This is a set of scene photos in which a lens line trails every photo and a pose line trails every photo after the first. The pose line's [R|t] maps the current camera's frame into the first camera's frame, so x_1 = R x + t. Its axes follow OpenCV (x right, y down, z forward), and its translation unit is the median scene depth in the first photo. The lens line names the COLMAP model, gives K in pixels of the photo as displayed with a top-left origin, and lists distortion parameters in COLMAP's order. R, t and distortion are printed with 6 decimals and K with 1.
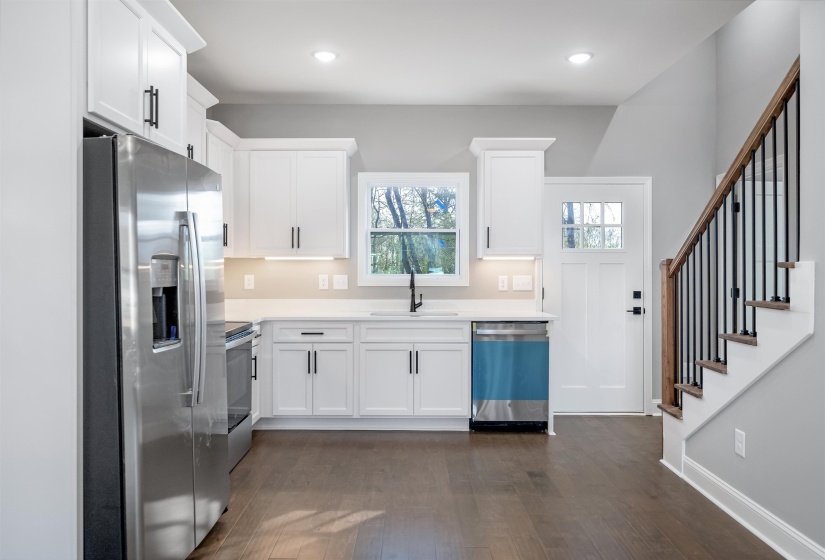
lens RADIAL K [[557.8, 0, 409.0], [0, 557.8, 271.8], [0, 0, 1]] dist [-0.001965, 0.000582]
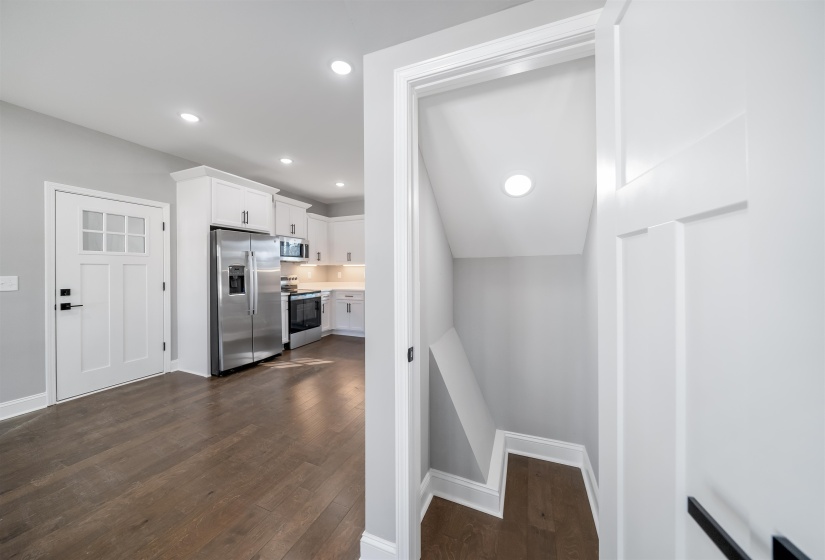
lens RADIAL K [[290.5, 0, 409.2], [0, 290.5, 272.3], [0, 0, 1]] dist [-0.001567, -0.000153]
pose [[0.925426, -0.002037, -0.378922, 0.545525], [0.004304, 0.999978, 0.005135, 0.000427], [0.378903, -0.006383, 0.925414, -0.075284]]
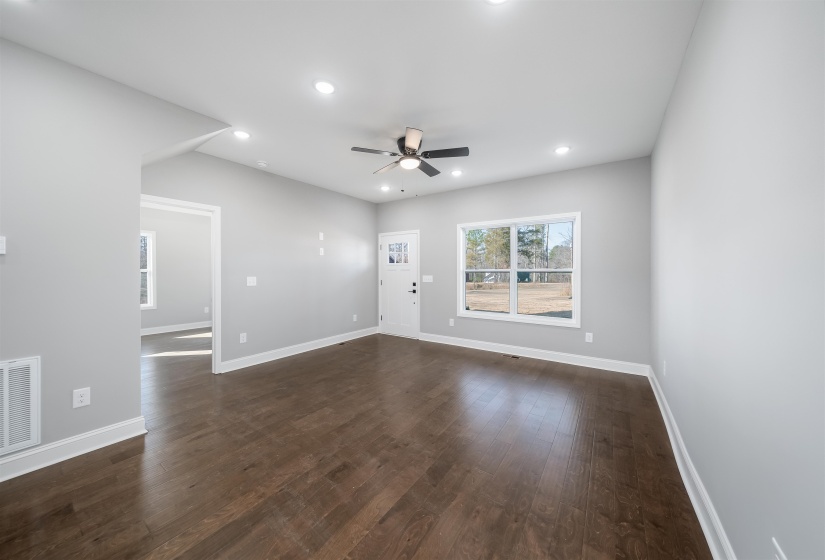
lens RADIAL K [[290.5, 0, 409.2], [0, 290.5, 272.3], [0, 0, 1]] dist [-0.001567, -0.000153]
pose [[-0.823608, -0.003250, 0.567150, -0.303289], [-0.005932, 0.999978, -0.002884, -0.001065], [-0.567128, -0.005739, -0.823610, 0.334242]]
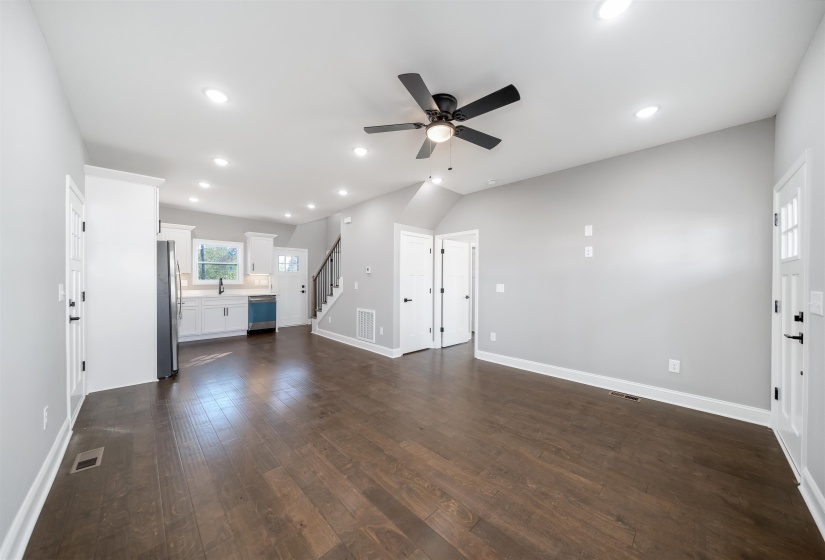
lens RADIAL K [[282.4, 0, 402.9], [0, 282.4, 283.5], [0, 0, 1]] dist [0.000263, 0.000042]
pose [[0.729320, -0.006856, 0.684138, -0.302236], [-0.005008, 0.999870, 0.015358, -0.003218], [-0.684154, -0.014627, 0.729191, -0.607904]]
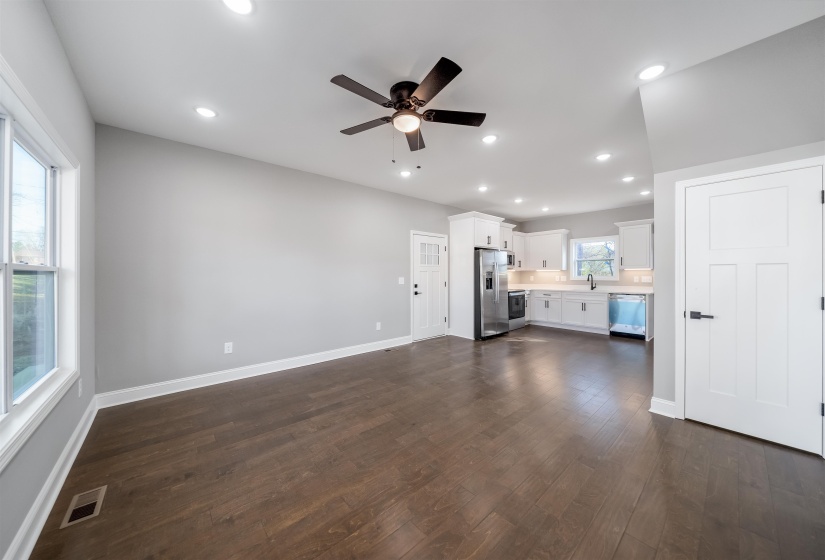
lens RADIAL K [[282.4, 0, 408.7], [0, 282.4, 276.1], [0, 0, 1]] dist [0.000617, 0.000027]
pose [[0.657176, -0.001008, -0.753736, 0.497552], [0.003853, 0.999991, 0.002022, -0.000207], [0.753727, -0.004233, 0.657174, -0.601282]]
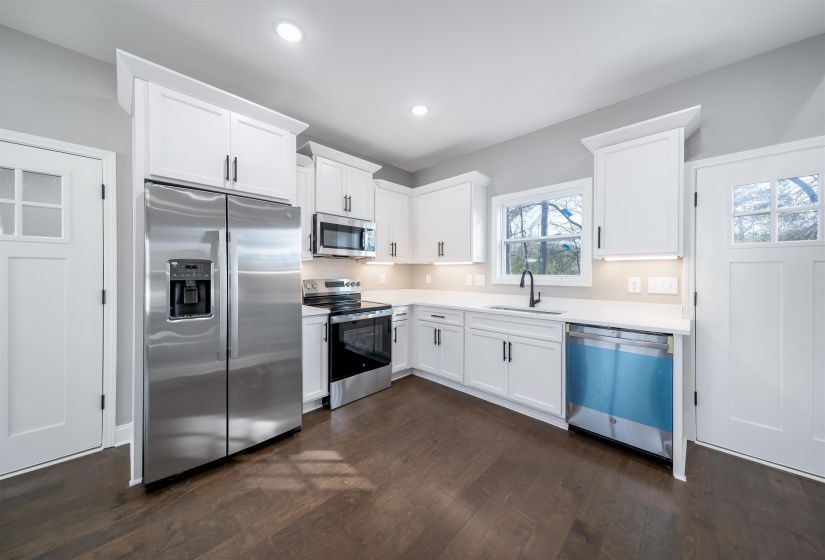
lens RADIAL K [[280.2, 0, 401.7], [0, 280.2, 274.1], [0, 0, 1]] dist [0.000997, 0.000083]
pose [[0.700238, 0.004580, -0.713895, 0.261672], [-0.003099, 0.999989, 0.003376, 0.001851], [0.713902, -0.000151, 0.700245, 0.436328]]
